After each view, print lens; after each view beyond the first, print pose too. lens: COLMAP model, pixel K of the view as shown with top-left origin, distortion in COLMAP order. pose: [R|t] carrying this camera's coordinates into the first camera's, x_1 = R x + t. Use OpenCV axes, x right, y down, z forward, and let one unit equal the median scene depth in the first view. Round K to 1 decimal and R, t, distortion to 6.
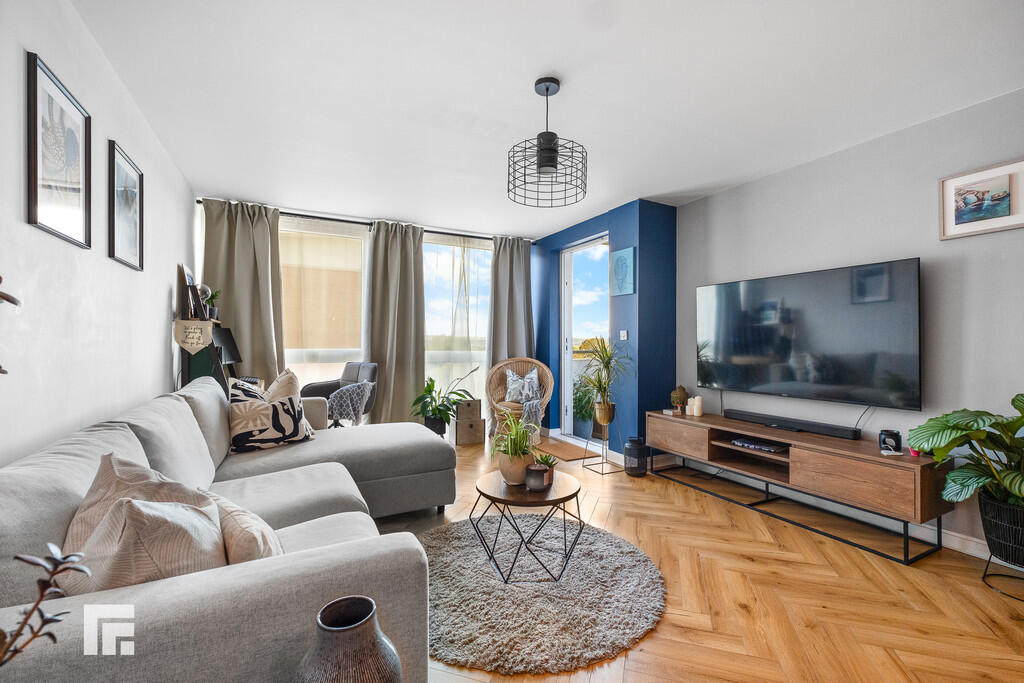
lens RADIAL K [[442.5, 0, 513.3], [0, 442.5, 339.9], [0, 0, 1]] dist [-0.014915, 0.000367]
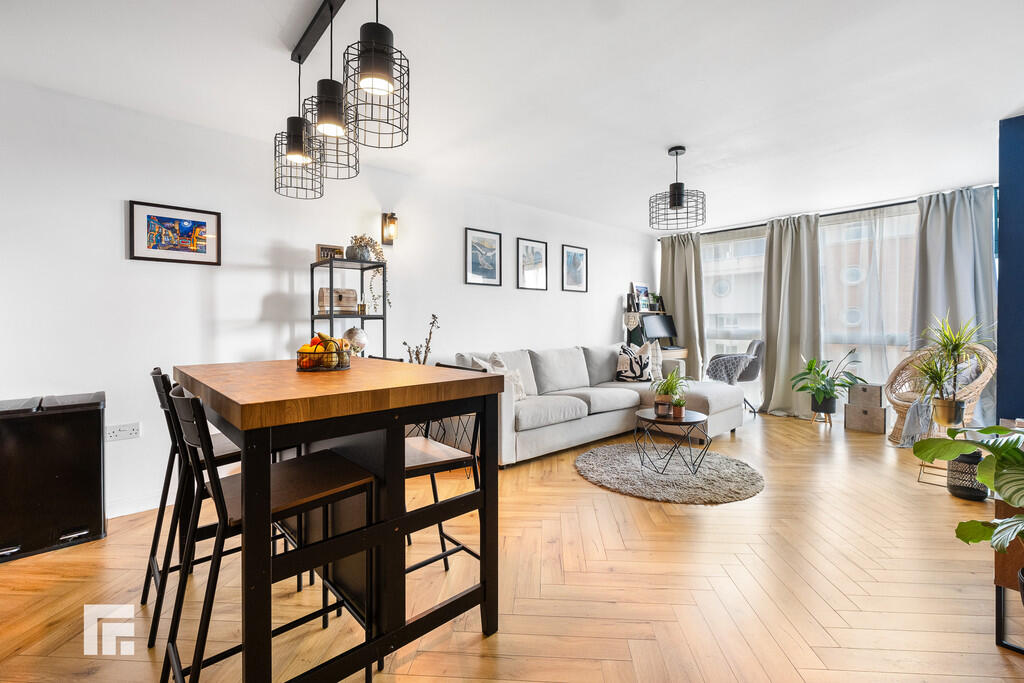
lens RADIAL K [[442.5, 0, 508.0], [0, 442.5, 332.2], [0, 0, 1]] dist [-0.014915, 0.000367]
pose [[0.217041, 0.011681, -0.976093, 1.117020], [0.009083, 0.999861, 0.013985, 0.007699], [0.976120, -0.011901, 0.216905, 0.095071]]
